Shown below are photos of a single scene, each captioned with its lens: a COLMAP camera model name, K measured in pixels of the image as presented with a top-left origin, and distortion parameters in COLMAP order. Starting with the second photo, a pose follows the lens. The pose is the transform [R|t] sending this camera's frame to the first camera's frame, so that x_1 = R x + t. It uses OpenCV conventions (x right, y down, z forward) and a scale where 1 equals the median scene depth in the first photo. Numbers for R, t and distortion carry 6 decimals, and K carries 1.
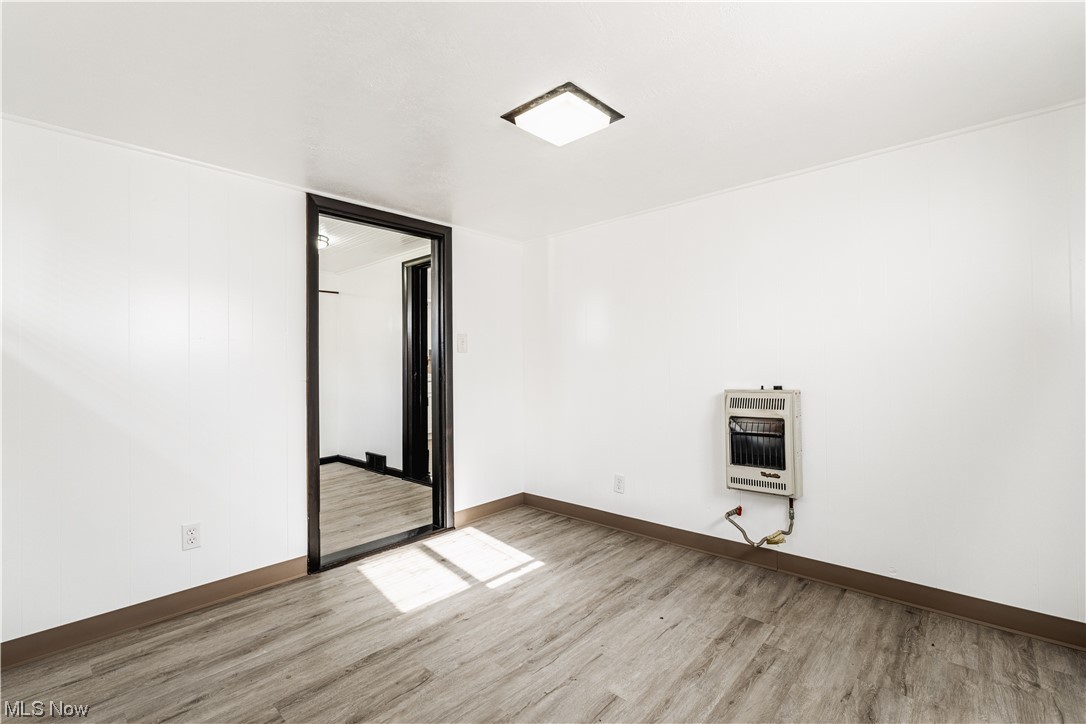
lens RADIAL K [[479.4, 0, 542.7], [0, 479.4, 362.5], [0, 0, 1]] dist [-0.005582, 0.002923]
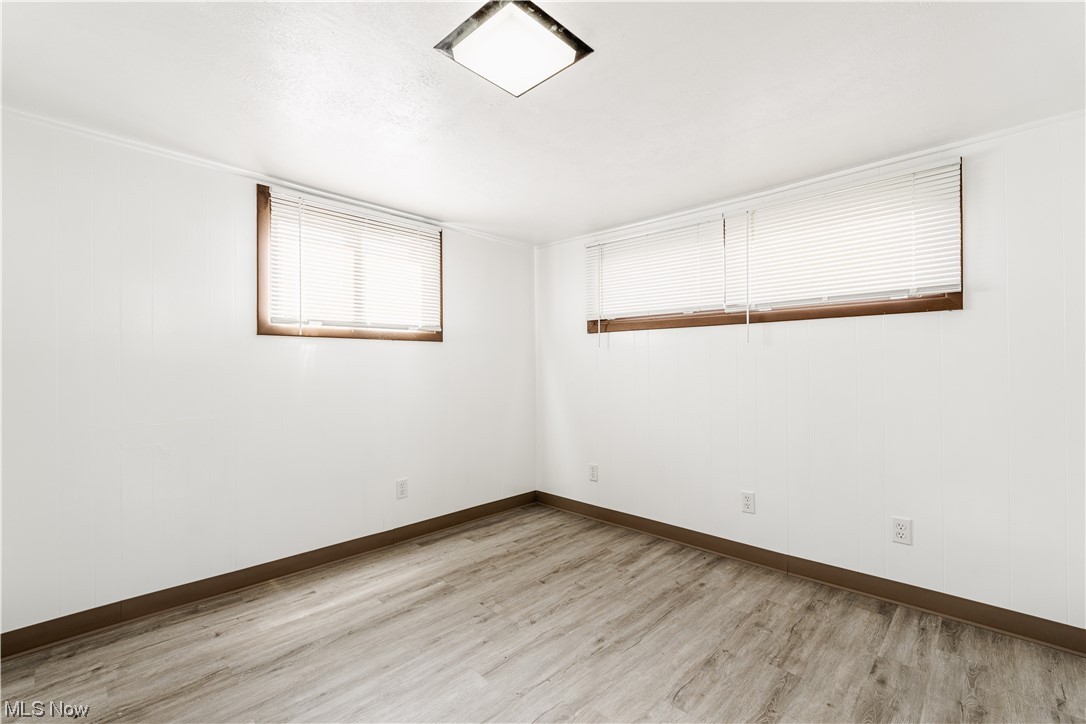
lens RADIAL K [[479.4, 0, 543.2], [0, 479.4, 364.8], [0, 0, 1]] dist [-0.005582, 0.002923]
pose [[-0.999568, 0.015823, 0.024763, -0.018370], [0.015487, 0.999787, -0.013674, 0.014326], [-0.024974, -0.013284, -0.999600, 2.062699]]
